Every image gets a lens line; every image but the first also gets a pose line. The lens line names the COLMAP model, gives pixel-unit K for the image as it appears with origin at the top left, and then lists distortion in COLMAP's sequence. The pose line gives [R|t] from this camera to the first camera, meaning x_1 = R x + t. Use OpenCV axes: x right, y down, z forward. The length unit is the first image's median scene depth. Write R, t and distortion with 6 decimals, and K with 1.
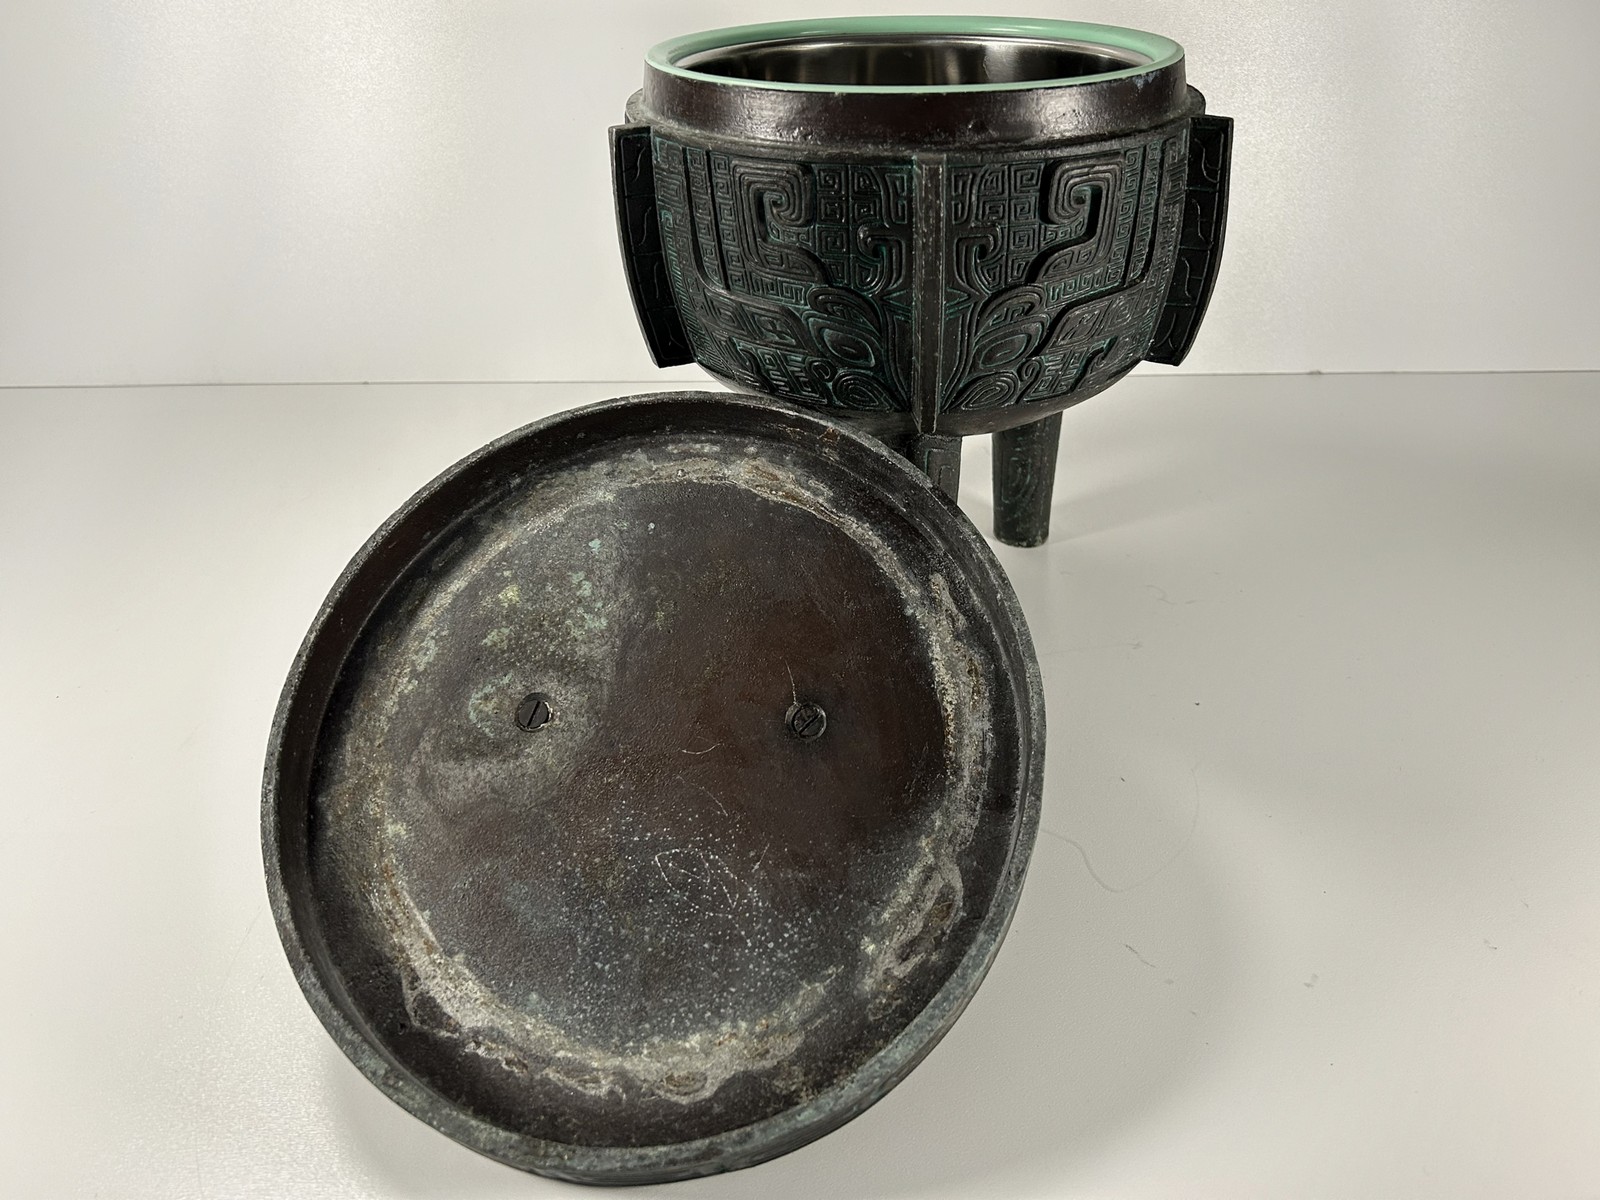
lens RADIAL K [[1409.3, 0, 800.0], [0, 1409.3, 600.0], [0, 0, 1]] dist [-0.008773, -0.002956]
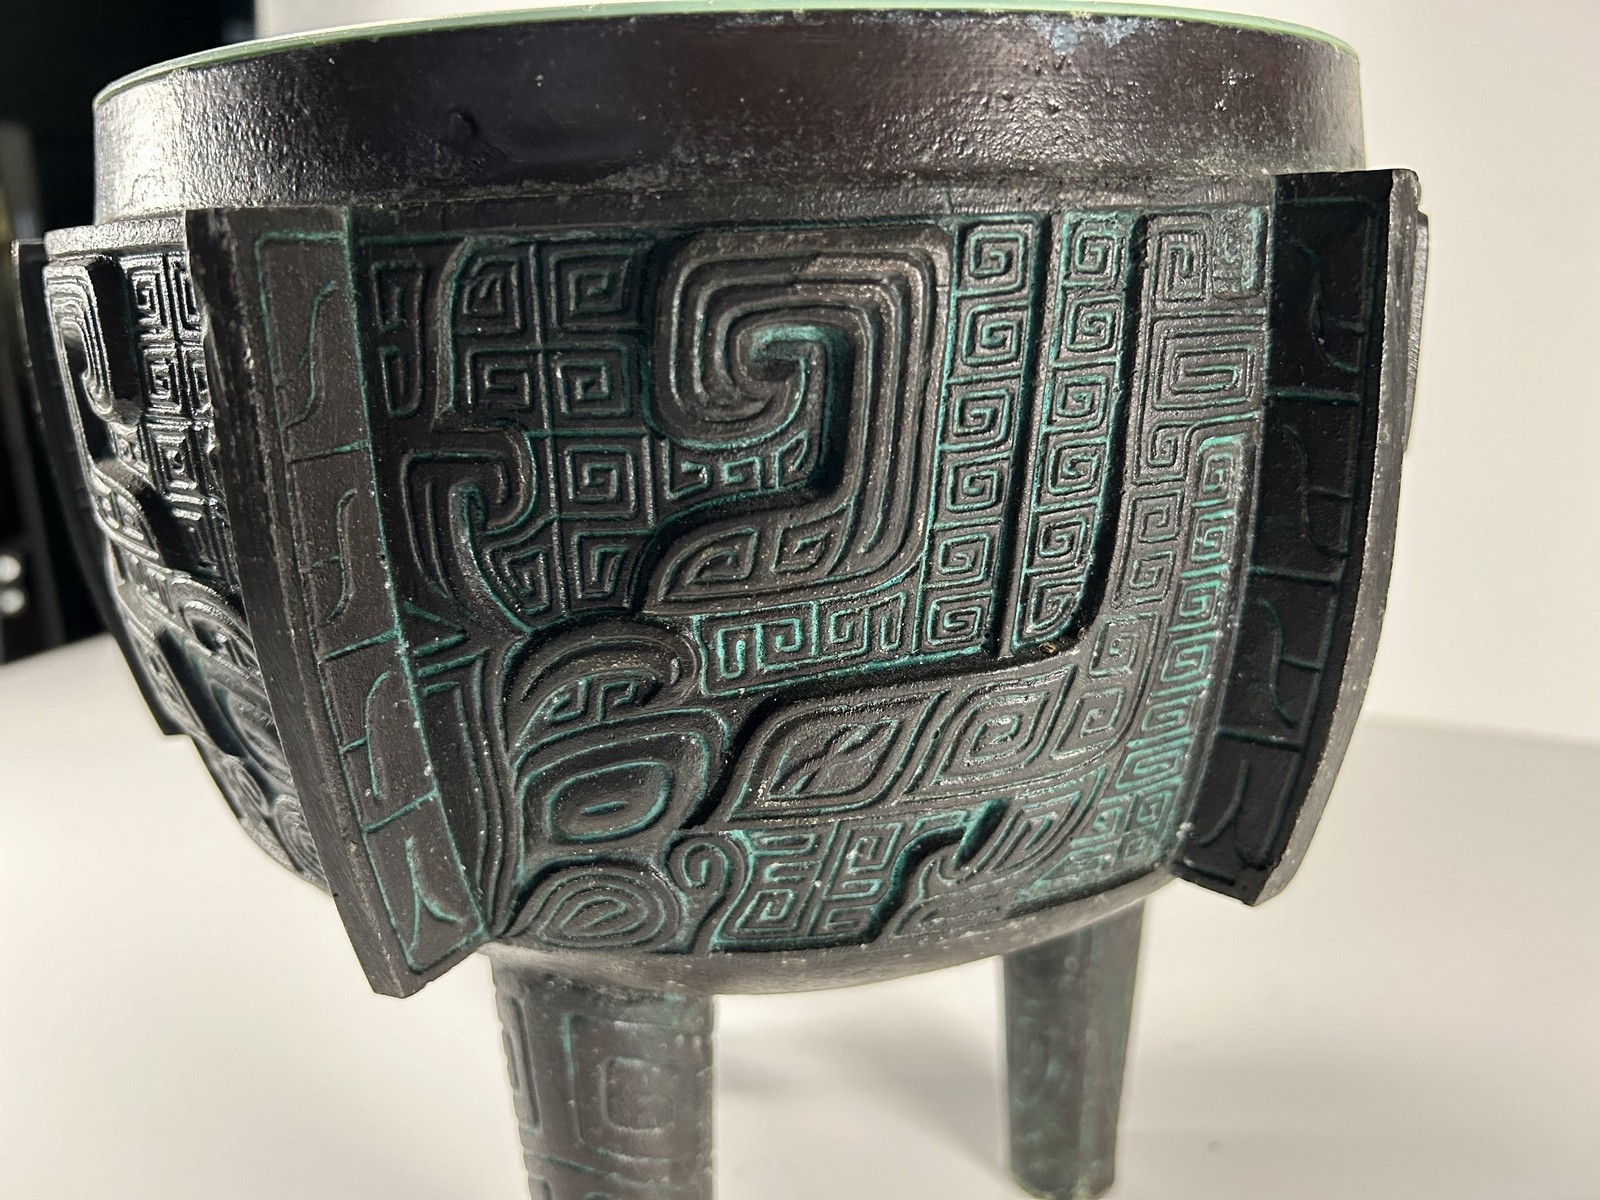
lens RADIAL K [[1409.3, 0, 800.0], [0, 1409.3, 600.0], [0, 0, 1]] dist [-0.008773, -0.002956]
pose [[0.927594, 0.104905, -0.358559, 0.303578], [-0.177583, 0.968216, -0.176132, -0.171289], [0.328685, 0.227053, 0.916740, 0.689671]]
